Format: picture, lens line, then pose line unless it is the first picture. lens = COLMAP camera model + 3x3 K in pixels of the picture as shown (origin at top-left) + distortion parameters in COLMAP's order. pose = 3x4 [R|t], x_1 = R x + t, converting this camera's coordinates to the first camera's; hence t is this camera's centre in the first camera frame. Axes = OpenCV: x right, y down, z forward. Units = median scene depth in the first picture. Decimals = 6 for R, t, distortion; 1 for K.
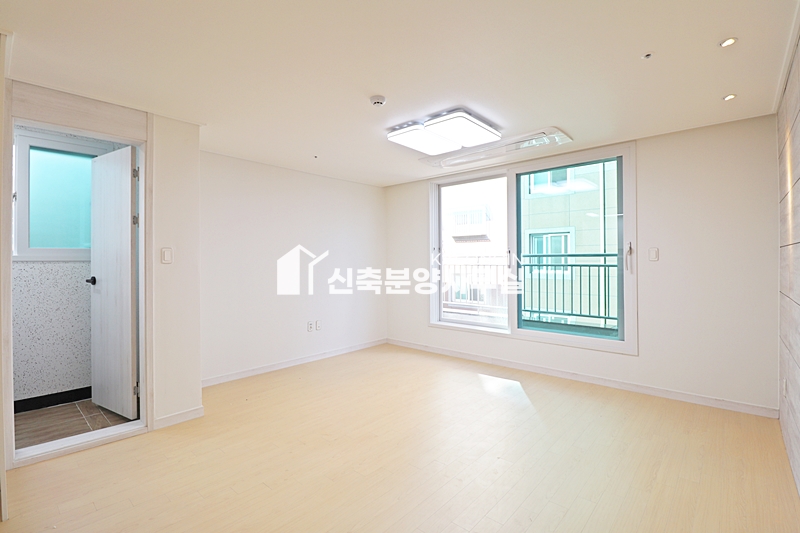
lens RADIAL K [[370.8, 0, 401.0], [0, 370.8, 258.3], [0, 0, 1]] dist [-0.005372, -0.009900]
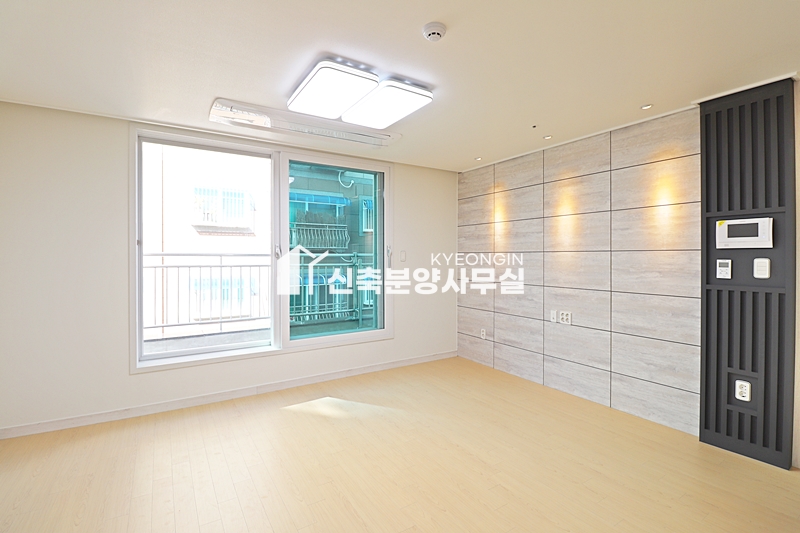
lens RADIAL K [[370.8, 0, 401.0], [0, 370.8, 258.3], [0, 0, 1]] dist [-0.005372, -0.009900]
pose [[0.270949, 0.003191, 0.962588, -0.541946], [-0.005202, 0.999985, -0.001850, -0.000725], [-0.962580, -0.004506, 0.270962, 0.639860]]
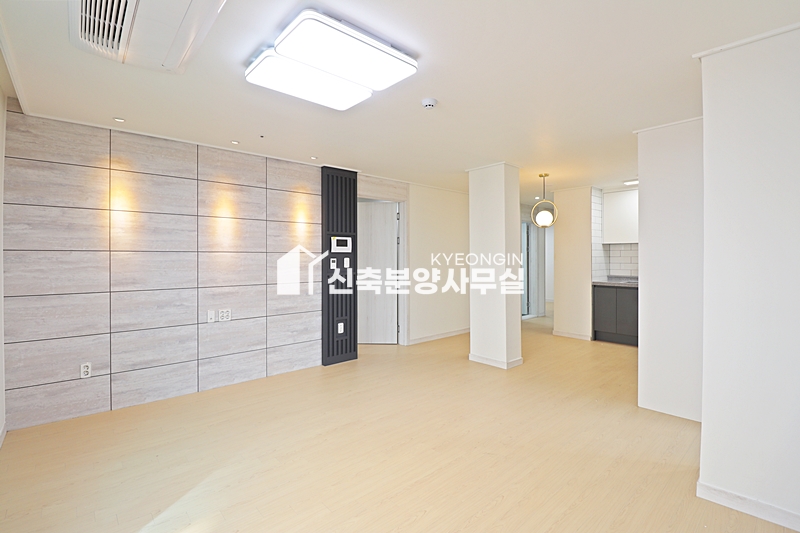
lens RADIAL K [[370.8, 0, 401.0], [0, 370.8, 258.3], [0, 0, 1]] dist [-0.005372, -0.009900]
pose [[-0.993842, 0.006215, 0.110631, -0.069557], [0.006242, 0.999981, -0.000104, -0.002124], [-0.110629, 0.000587, -0.993862, 1.478789]]
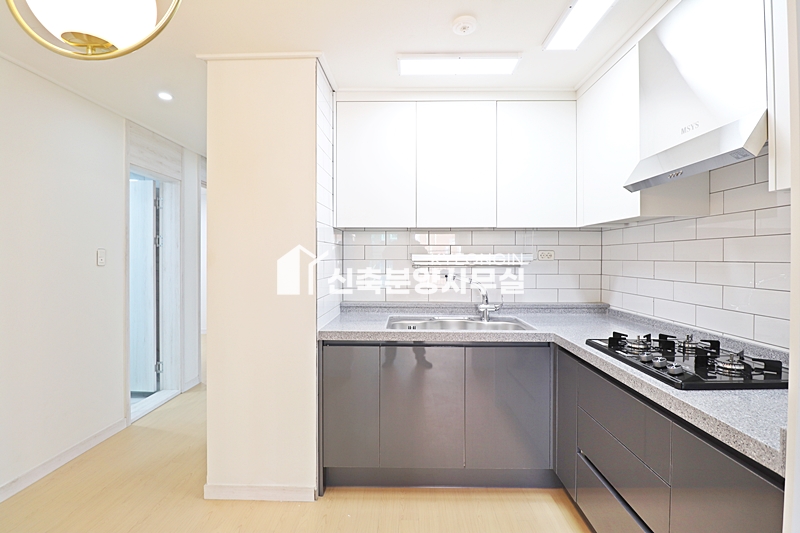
lens RADIAL K [[370.8, 0, 401.0], [0, 370.8, 258.3], [0, 0, 1]] dist [-0.005372, -0.009900]
pose [[-0.757775, 0.003721, -0.652505, -0.449732], [0.002569, 0.999993, 0.002719, -0.009360], [0.652510, 0.000384, -0.757780, 0.280972]]
